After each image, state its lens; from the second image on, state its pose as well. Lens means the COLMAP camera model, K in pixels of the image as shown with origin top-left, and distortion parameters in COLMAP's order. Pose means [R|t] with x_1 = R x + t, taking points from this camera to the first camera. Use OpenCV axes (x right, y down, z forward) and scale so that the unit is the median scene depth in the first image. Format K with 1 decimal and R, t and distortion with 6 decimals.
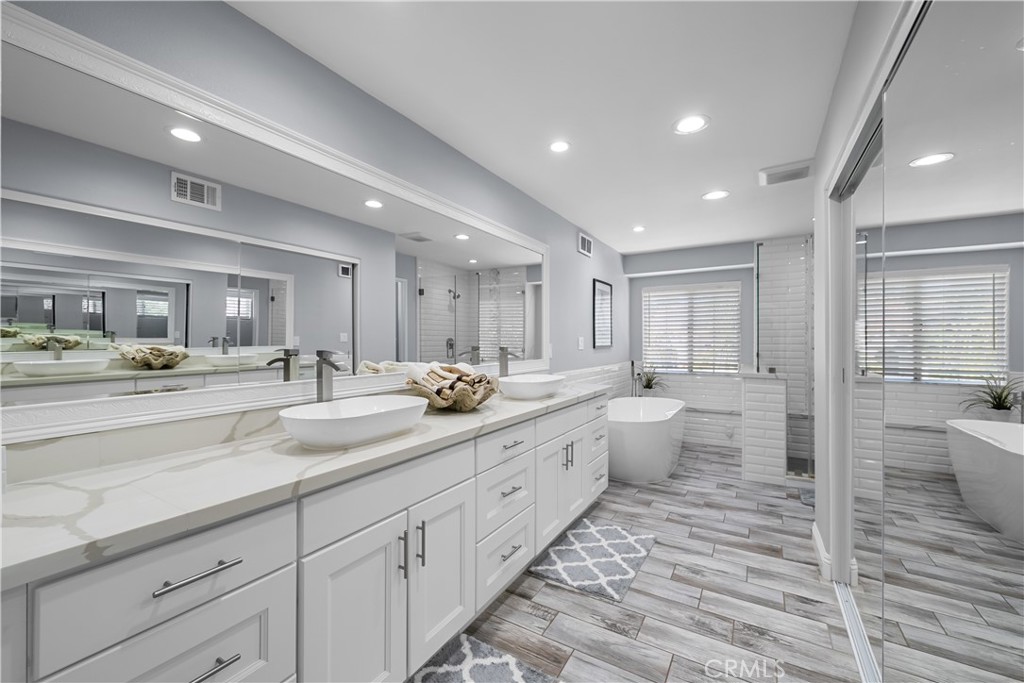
lens RADIAL K [[414.9, 0, 512.8], [0, 414.9, 338.2], [0, 0, 1]] dist [0.000251, -0.000134]
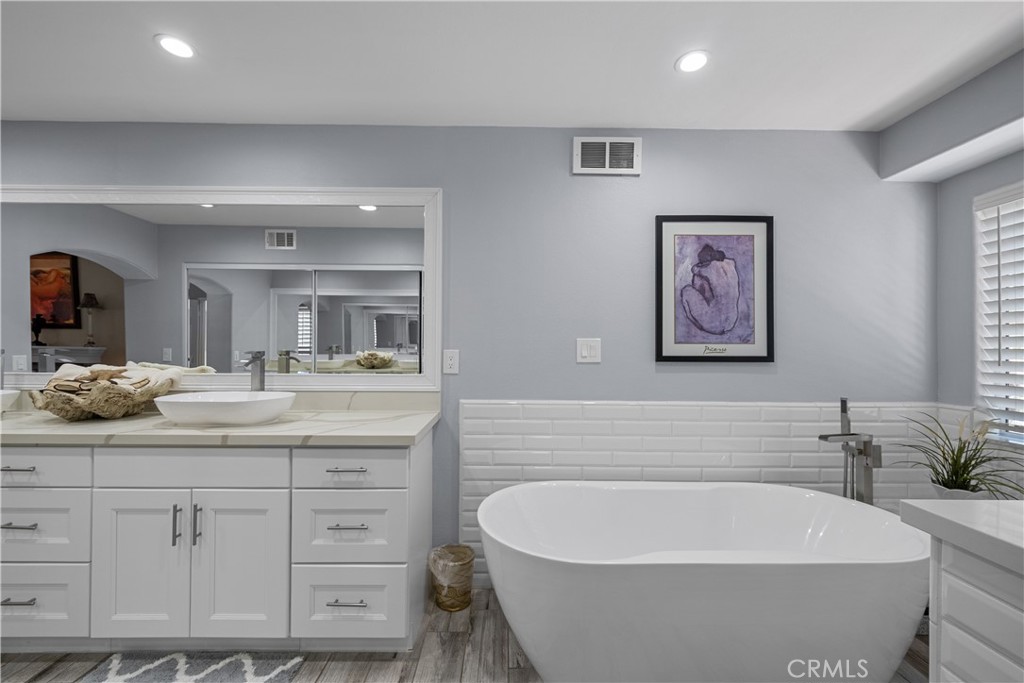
lens RADIAL K [[414.9, 0, 512.1], [0, 414.9, 349.3], [0, 0, 1]] dist [0.000251, -0.000134]
pose [[0.519108, -0.007038, -0.854680, 0.771883], [-0.000962, 0.999961, -0.008819, 0.019938], [0.854708, 0.005401, 0.519081, 0.912096]]
